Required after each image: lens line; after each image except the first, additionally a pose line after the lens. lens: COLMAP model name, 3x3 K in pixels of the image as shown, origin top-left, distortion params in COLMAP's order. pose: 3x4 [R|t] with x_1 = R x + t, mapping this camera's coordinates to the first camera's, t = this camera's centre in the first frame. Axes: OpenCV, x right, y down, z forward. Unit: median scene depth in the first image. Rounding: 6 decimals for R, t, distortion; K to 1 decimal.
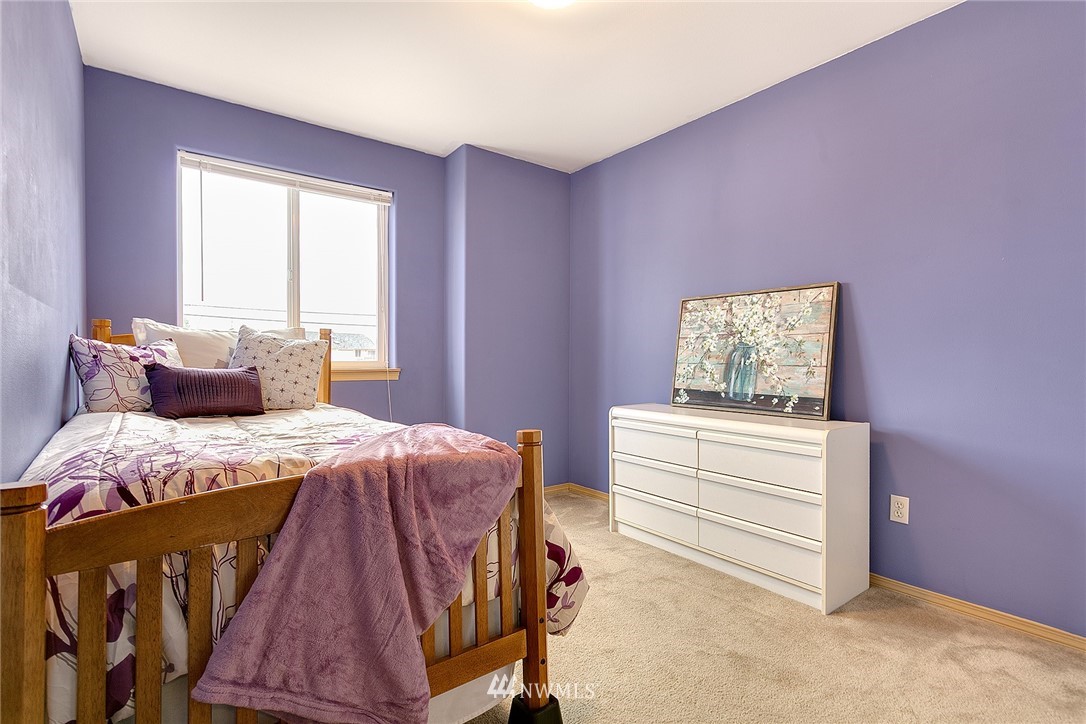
lens RADIAL K [[515.2, 0, 543.0], [0, 515.2, 362.0], [0, 0, 1]] dist [-0.004497, 0.000046]
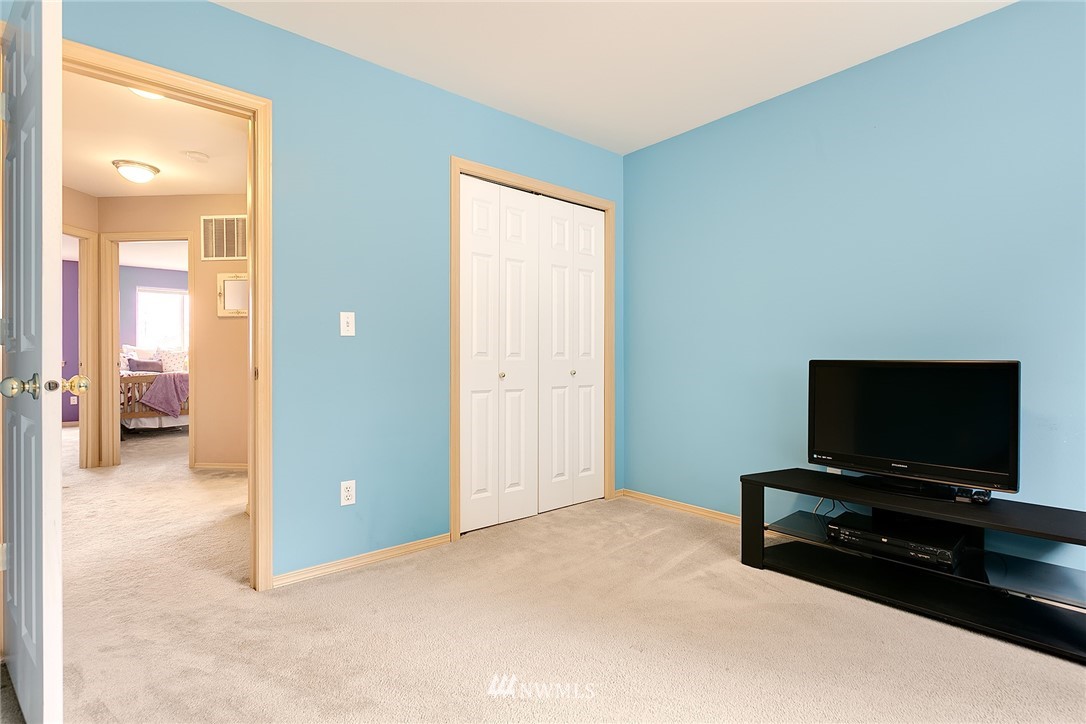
lens RADIAL K [[515.2, 0, 543.0], [0, 515.2, 362.0], [0, 0, 1]] dist [-0.004497, 0.000046]
pose [[0.998500, -0.001636, 0.054720, 1.886318], [0.001639, 0.999999, -0.000003, 0.032345], [-0.054720, 0.000093, 0.998502, -2.683134]]
